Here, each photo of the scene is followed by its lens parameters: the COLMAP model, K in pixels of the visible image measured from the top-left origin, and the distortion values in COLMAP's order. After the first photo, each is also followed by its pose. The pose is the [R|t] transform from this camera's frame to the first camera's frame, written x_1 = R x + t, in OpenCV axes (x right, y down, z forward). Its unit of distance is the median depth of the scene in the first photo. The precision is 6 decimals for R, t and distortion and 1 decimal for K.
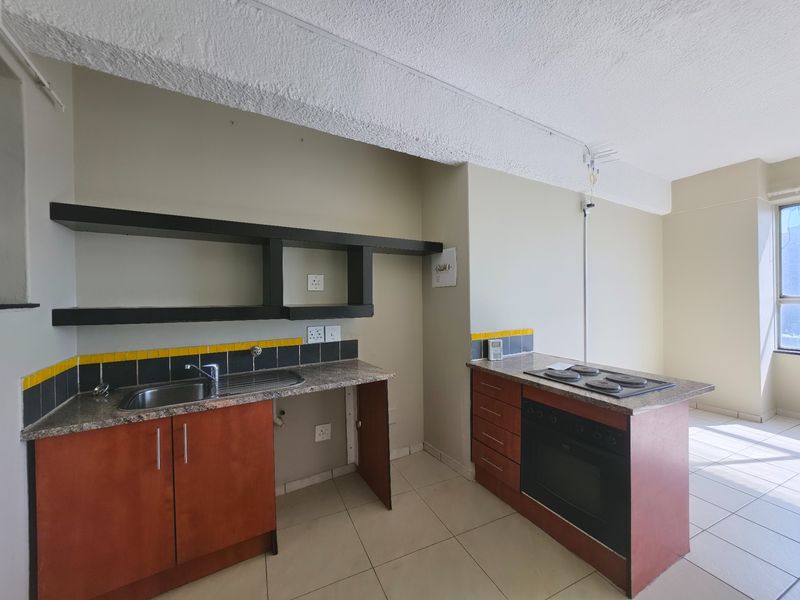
lens RADIAL K [[317.8, 0, 396.6], [0, 317.8, 299.7], [0, 0, 1]] dist [-0.001499, -0.000370]
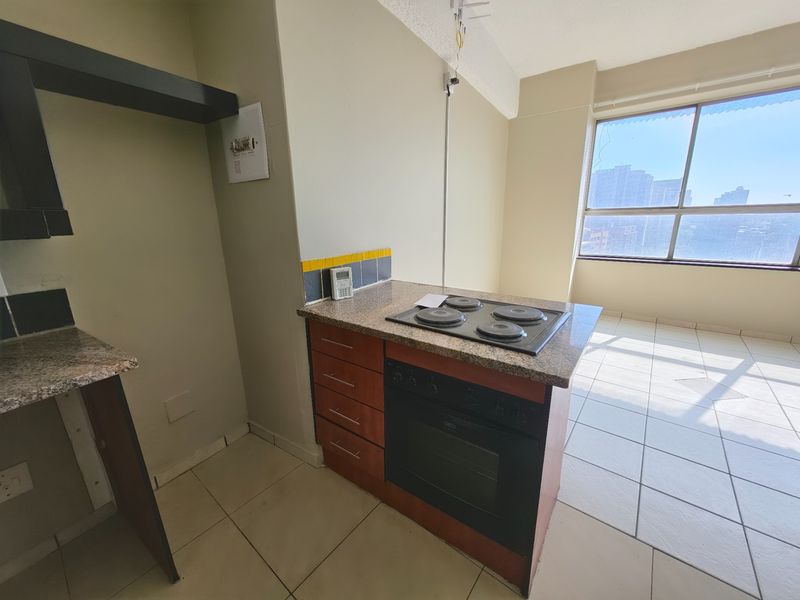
lens RADIAL K [[317.8, 0, 398.6], [0, 317.8, 299.1], [0, 0, 1]] dist [-0.001499, -0.000370]
pose [[0.891267, -0.116793, 0.438182, 0.121465], [0.007637, 0.969994, 0.243009, 0.029474], [-0.453415, -0.213240, 0.865415, 0.364318]]
